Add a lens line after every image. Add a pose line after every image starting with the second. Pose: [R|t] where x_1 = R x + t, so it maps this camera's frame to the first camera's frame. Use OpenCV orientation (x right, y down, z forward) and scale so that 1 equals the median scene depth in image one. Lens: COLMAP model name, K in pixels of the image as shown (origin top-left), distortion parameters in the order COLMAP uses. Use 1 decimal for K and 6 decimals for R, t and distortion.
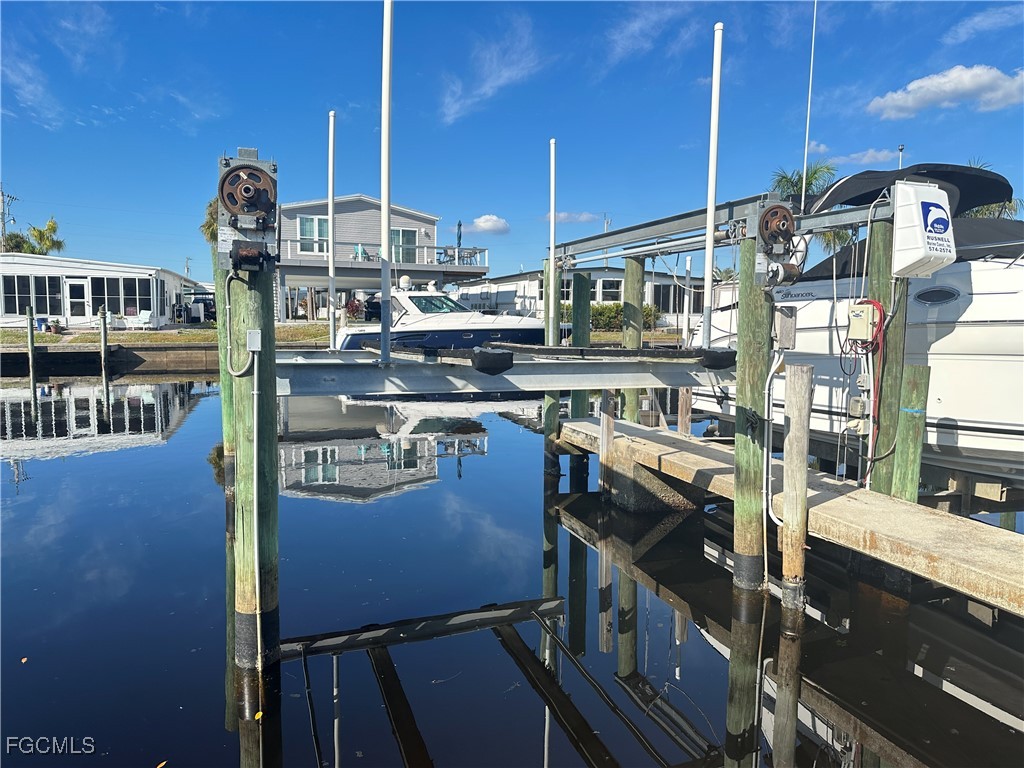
lens RADIAL K [[703.3, 0, 518.0], [0, 703.3, 382.3], [0, 0, 1]] dist [0.065799, -0.072270]
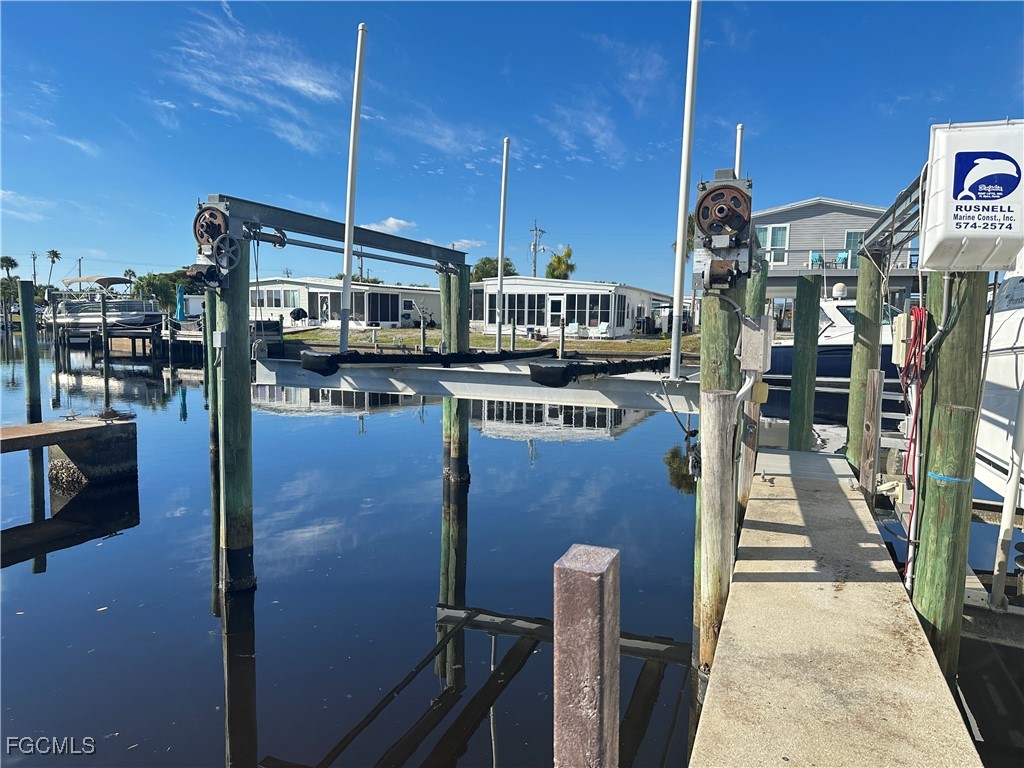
lens RADIAL K [[703.3, 0, 519.4], [0, 703.3, 393.4], [0, 0, 1]] dist [0.065799, -0.072270]
pose [[0.769734, 0.071079, -0.634395, 0.451369], [-0.072107, 0.997103, 0.024228, -0.016035], [0.634279, 0.027095, 0.772629, 0.170929]]
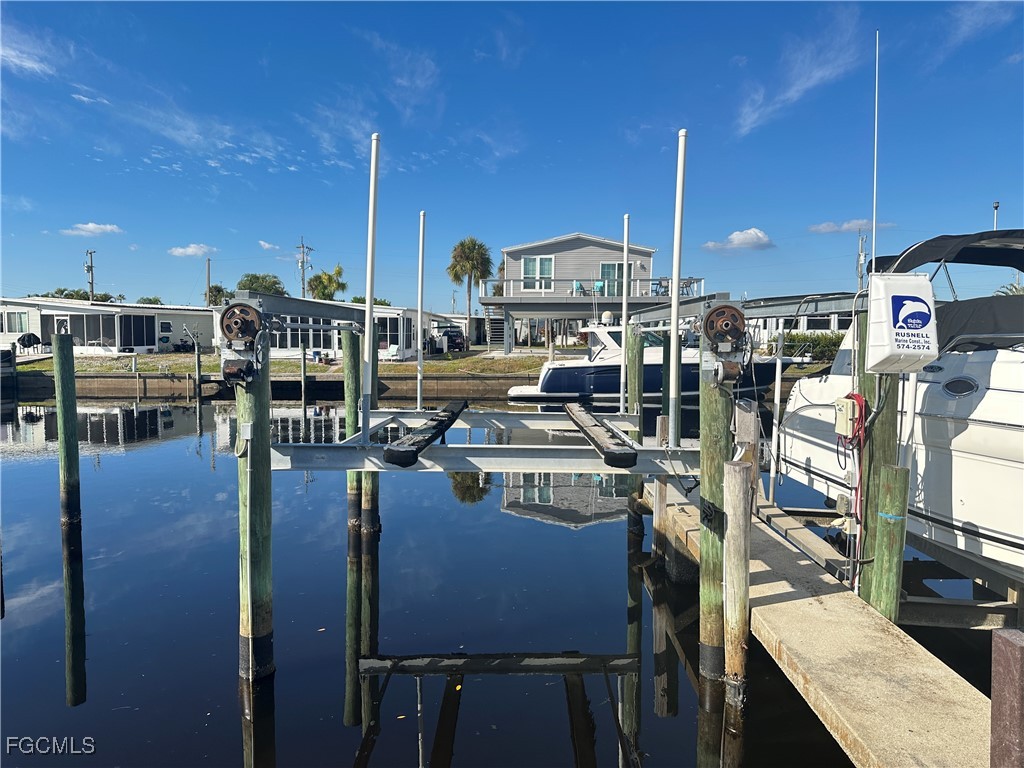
lens RADIAL K [[703.3, 0, 512.1], [0, 703.3, 388.8], [0, 0, 1]] dist [0.065799, -0.072270]
pose [[0.936432, 0.021013, -0.350219, 0.281340], [-0.028815, 0.999439, -0.017082, -0.065671], [0.349664, 0.026088, 0.936512, -0.037583]]
